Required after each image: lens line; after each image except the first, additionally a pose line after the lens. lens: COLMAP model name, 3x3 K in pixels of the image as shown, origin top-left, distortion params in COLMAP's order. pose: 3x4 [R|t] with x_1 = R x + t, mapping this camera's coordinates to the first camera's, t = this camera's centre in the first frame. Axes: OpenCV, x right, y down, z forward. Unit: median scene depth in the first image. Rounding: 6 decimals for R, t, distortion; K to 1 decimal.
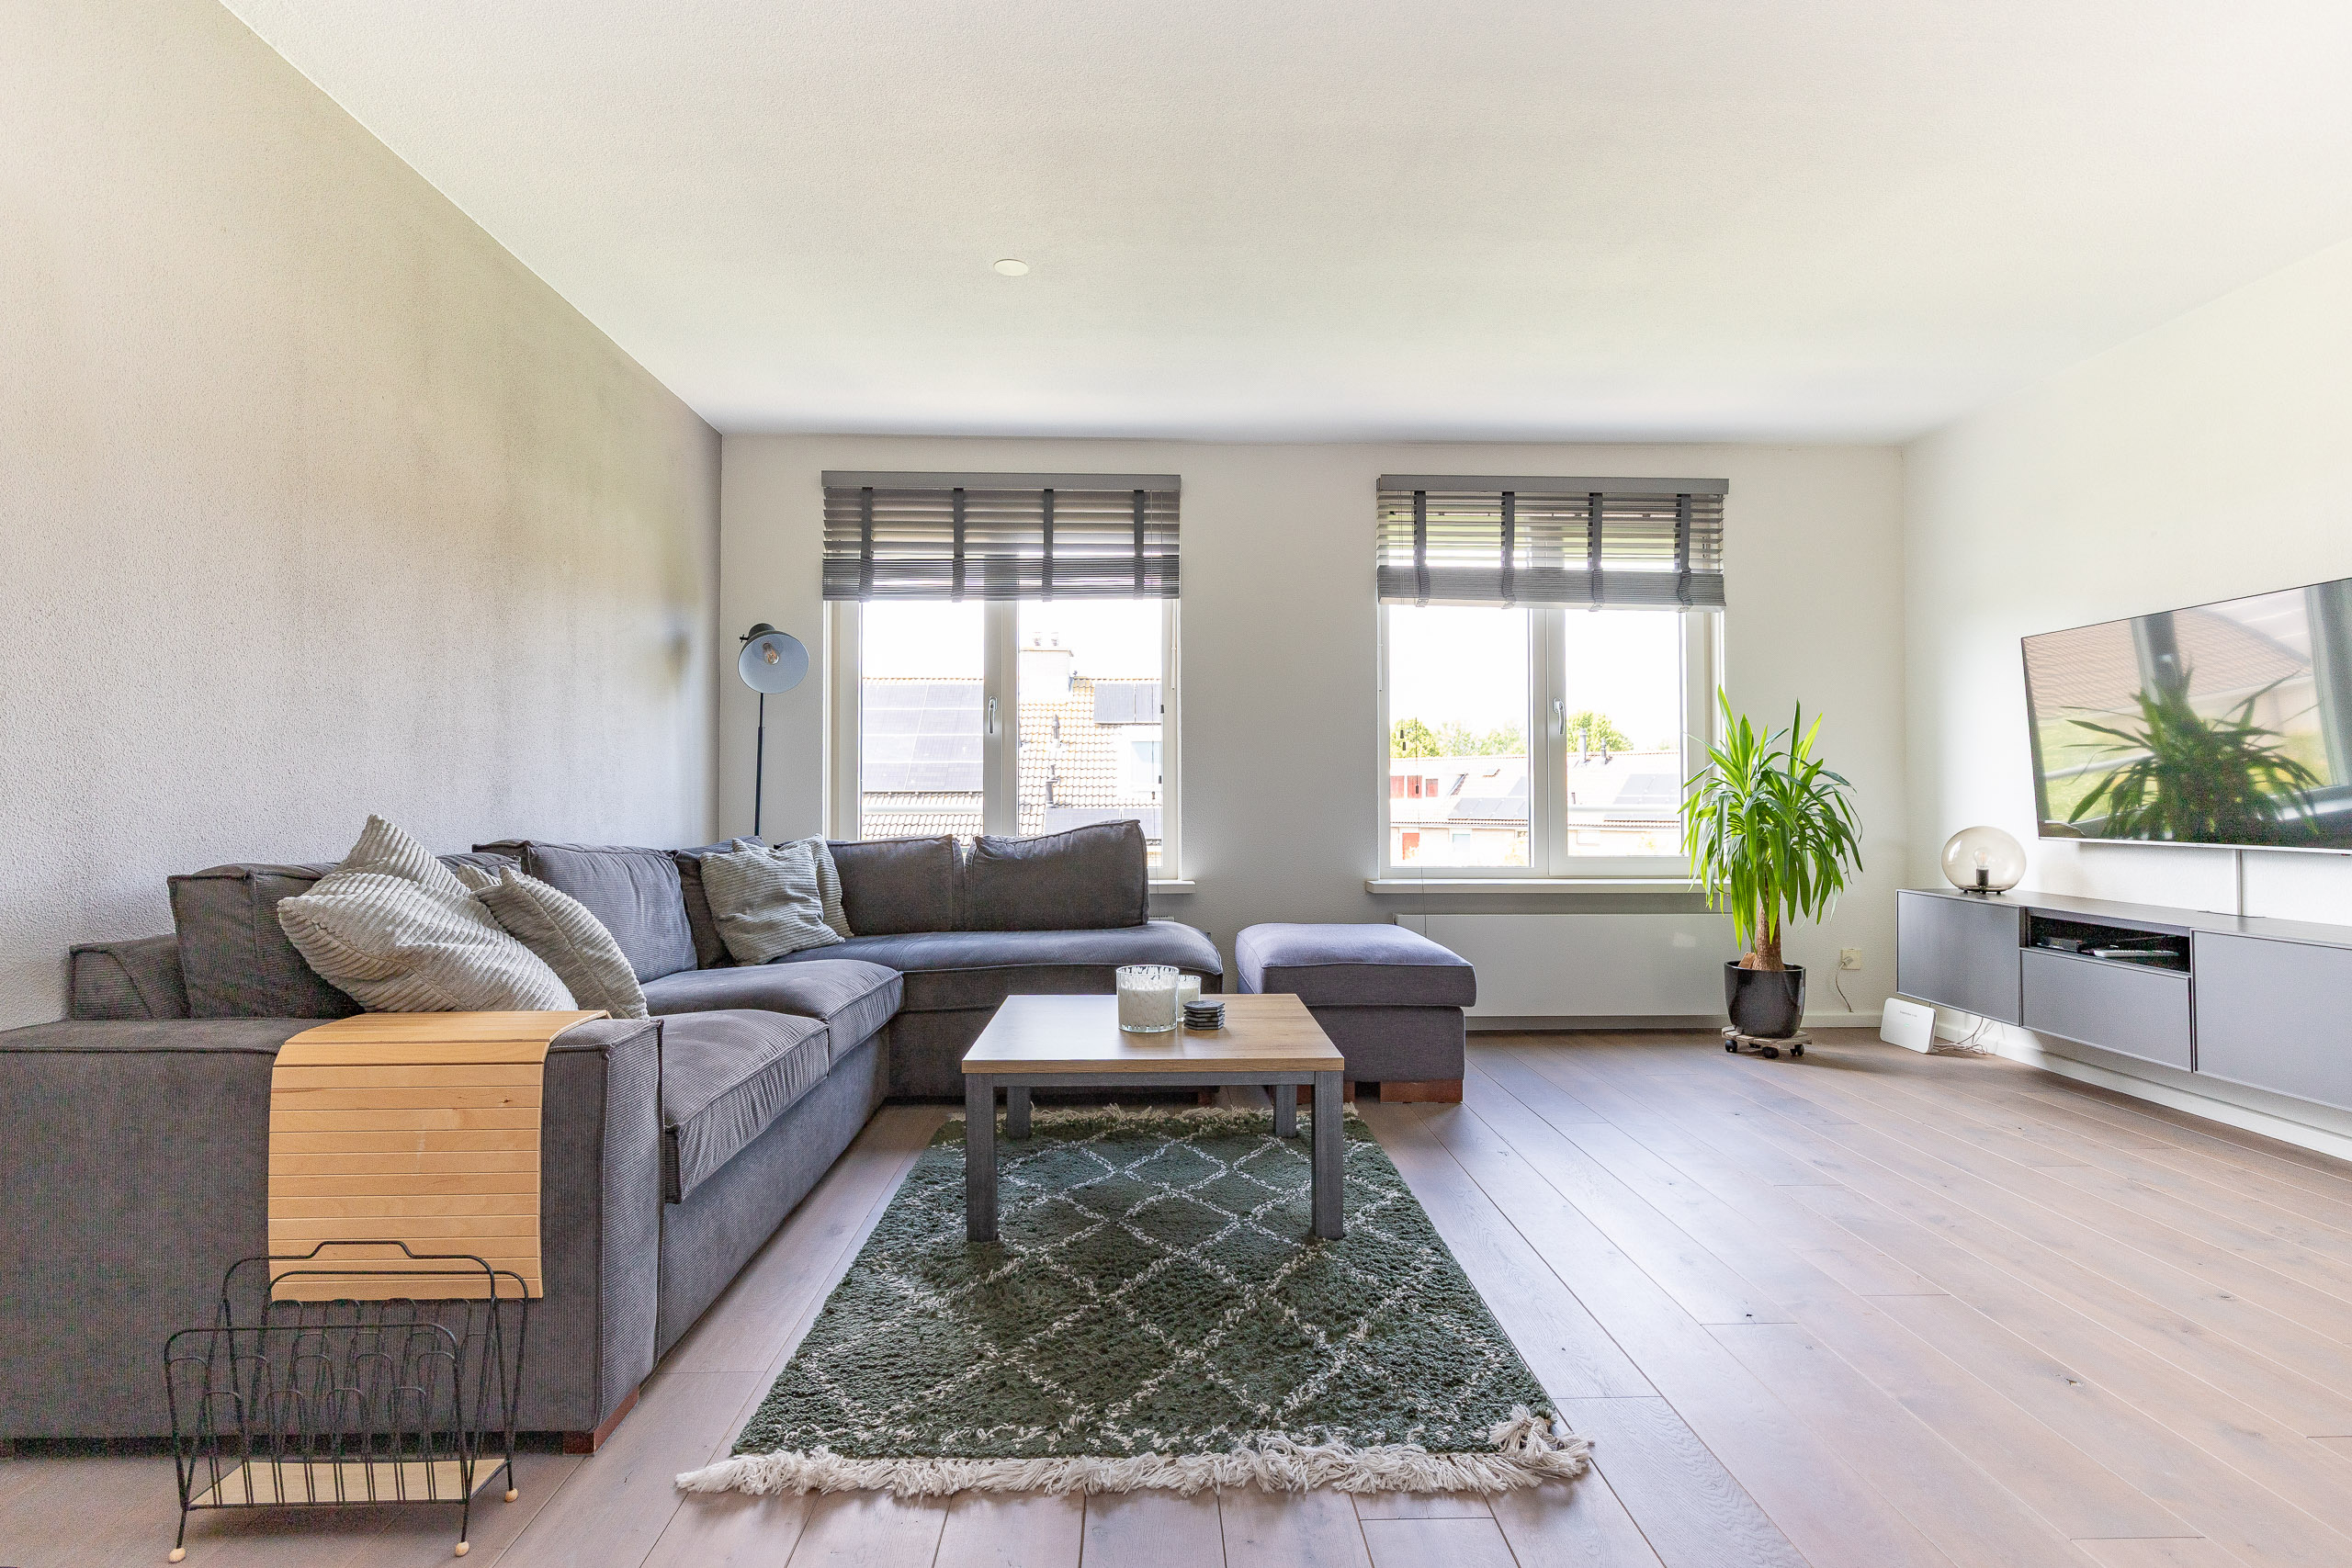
lens RADIAL K [[1137.2, 0, 1168.6], [0, 1137.2, 779.9], [0, 0, 1]] dist [-0.004190, 0.000287]
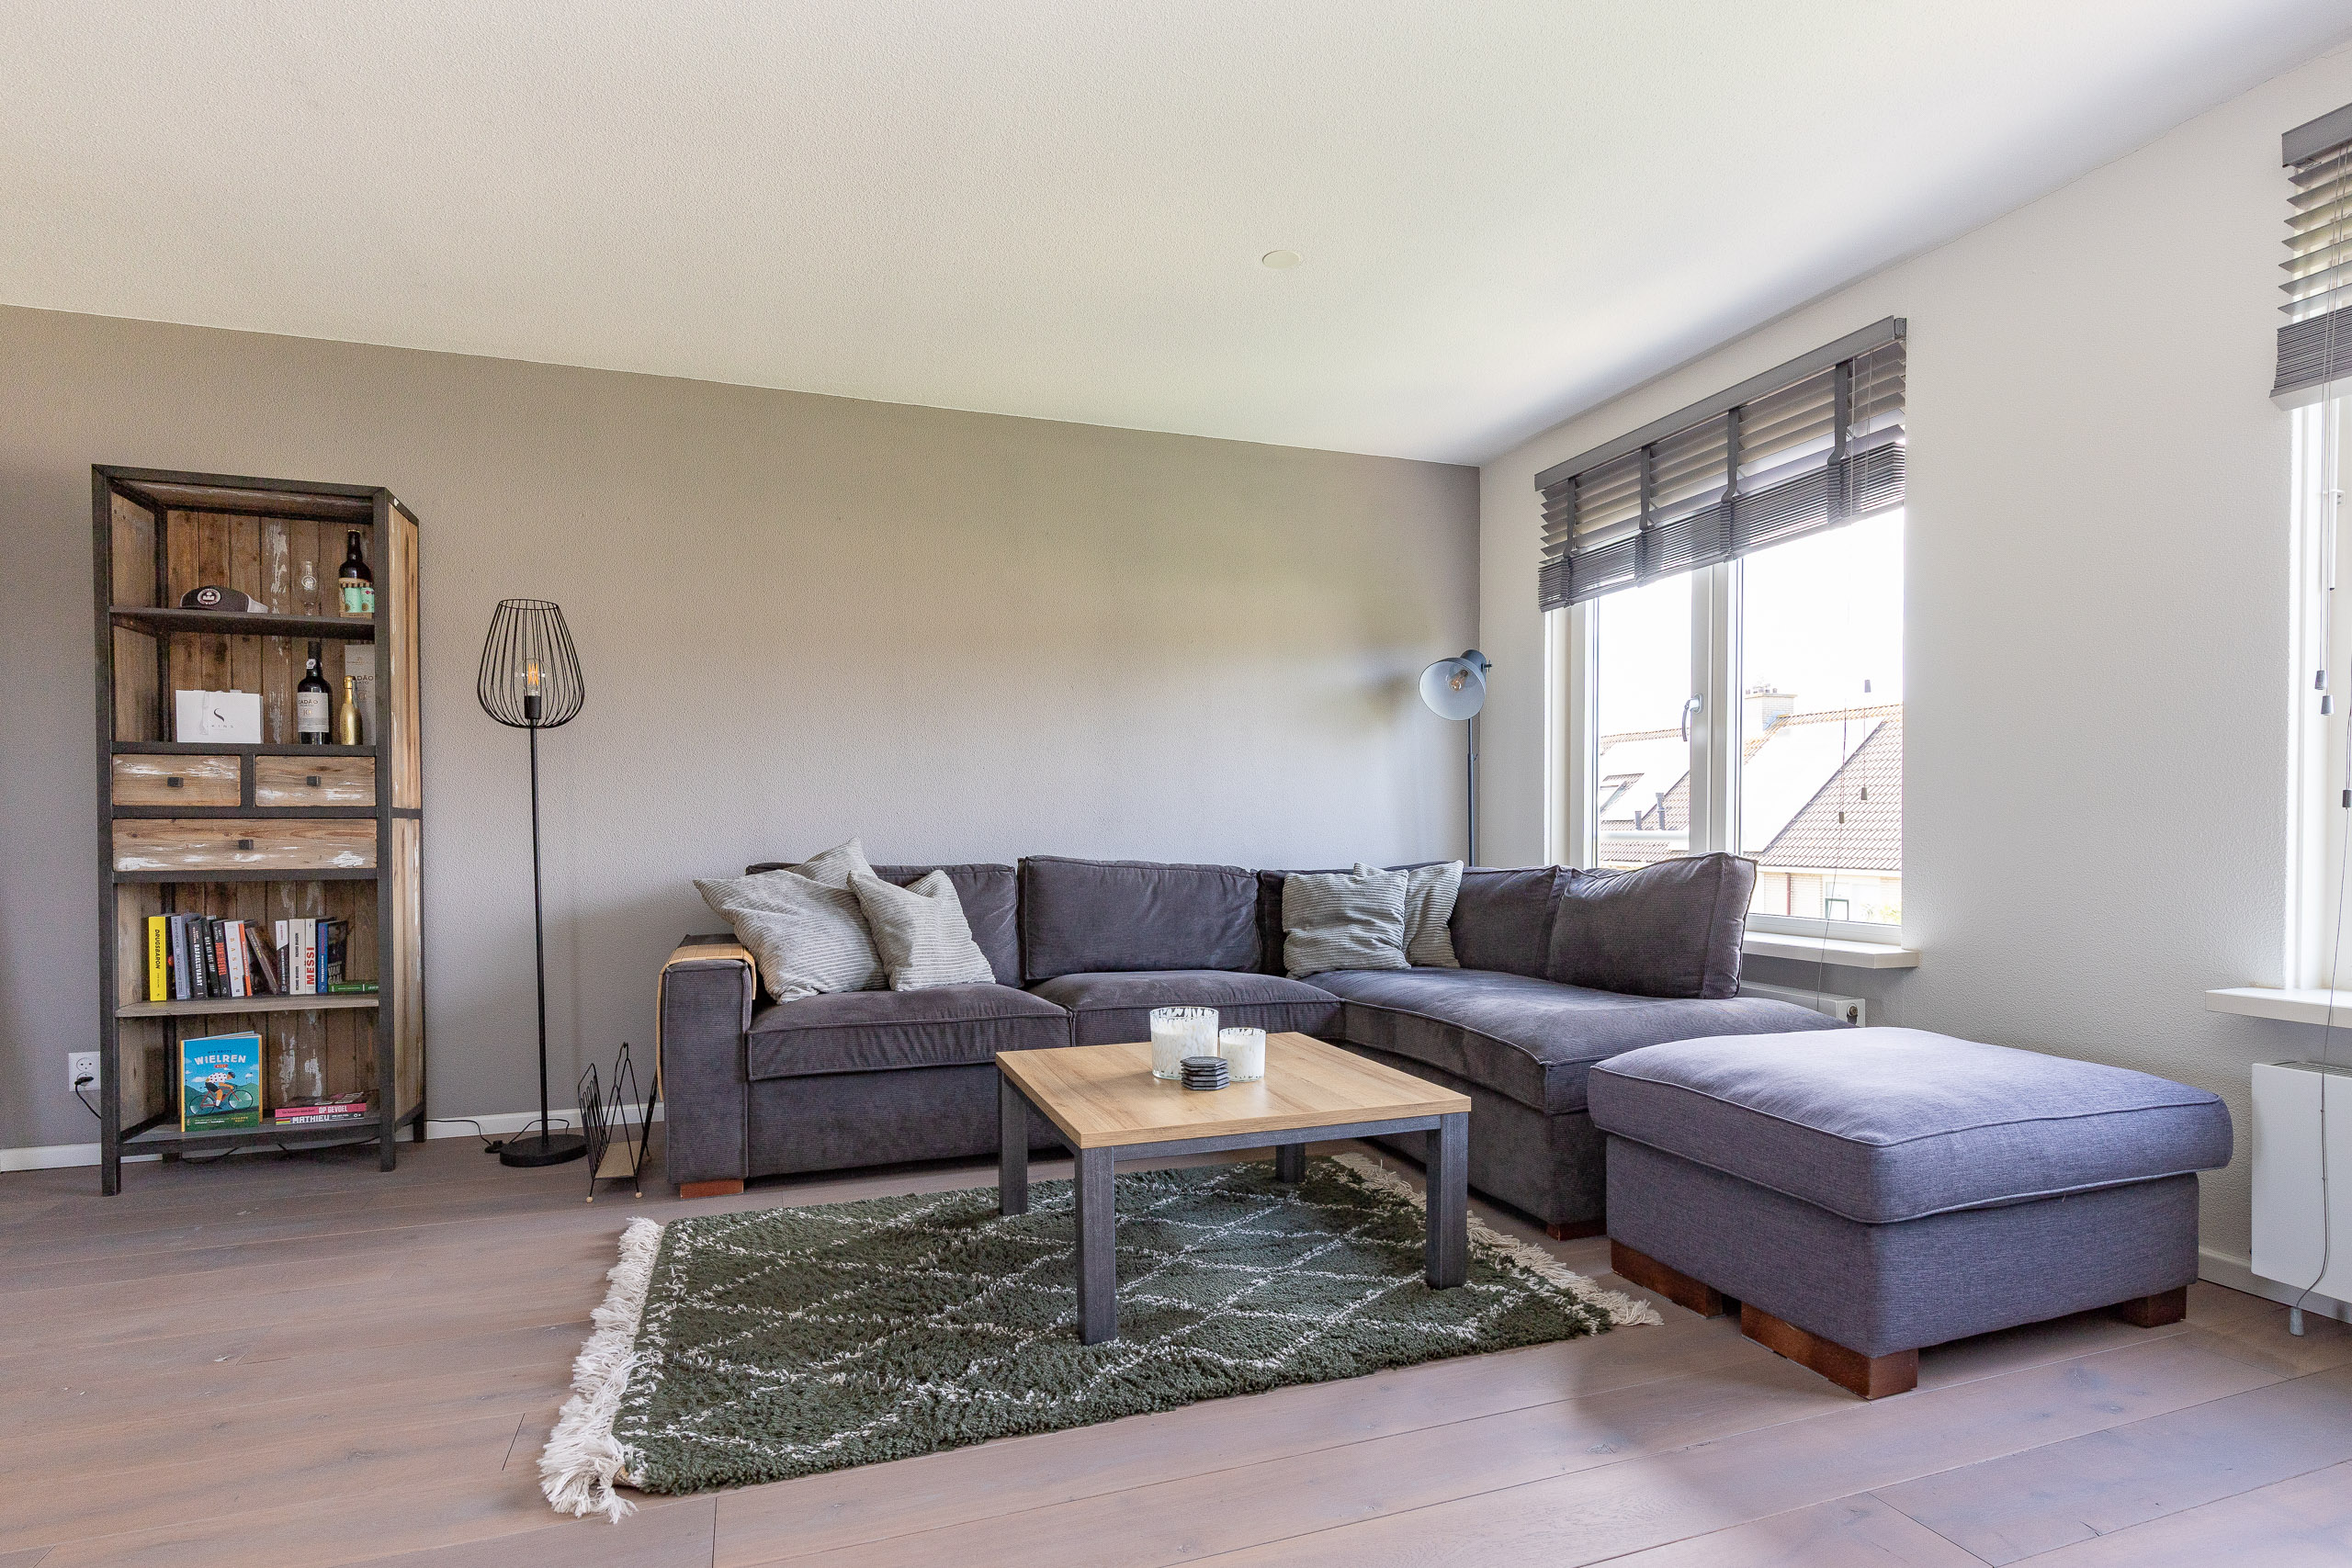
lens RADIAL K [[1146.8, 0, 1161.8], [0, 1146.8, 835.2], [0, 0, 1]] dist [0.001493, -0.001393]
pose [[0.322182, 0.006608, -0.946655, 0.497422], [0.023481, 0.999612, 0.014969, 0.004574], [0.946386, -0.027051, 0.321902, 0.398698]]
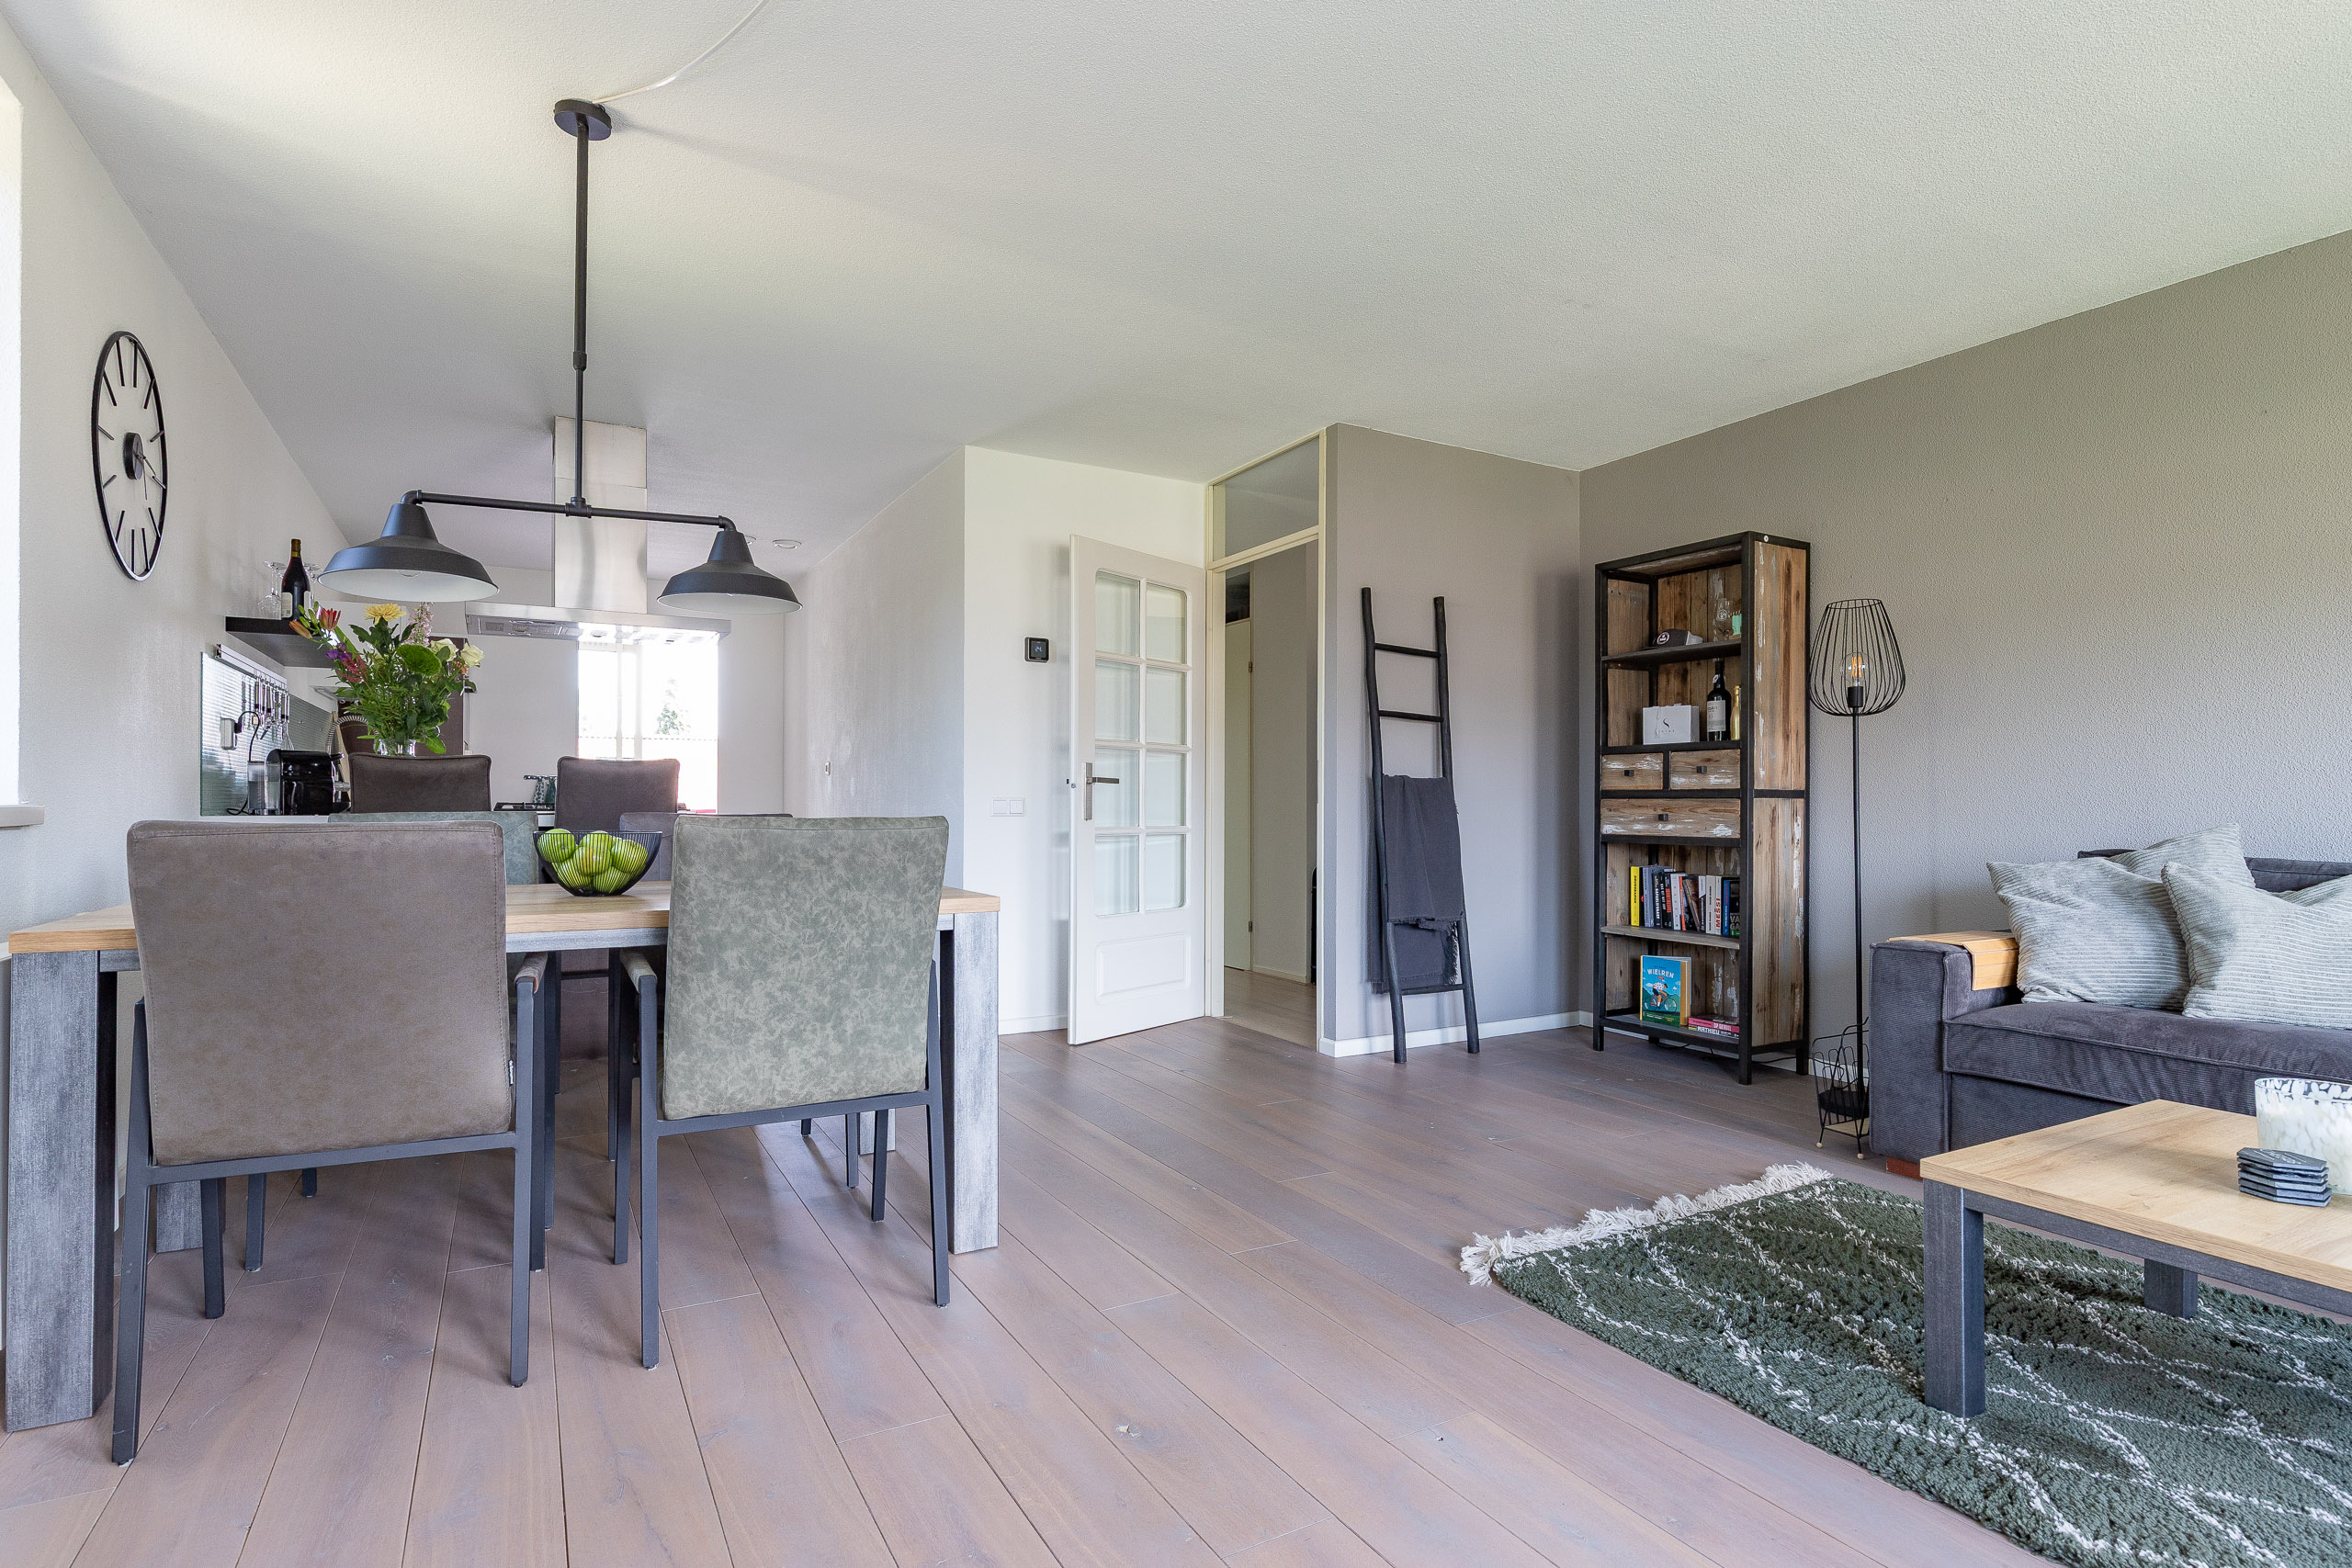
lens RADIAL K [[1137.2, 0, 1175.9], [0, 1137.2, 795.2], [0, 0, 1]] dist [-0.004190, 0.000287]
pose [[-0.866491, -0.006463, -0.499152, 0.481285], [0.007161, 0.999652, -0.025373, 0.009988], [0.499142, -0.025560, -0.866143, 0.702927]]
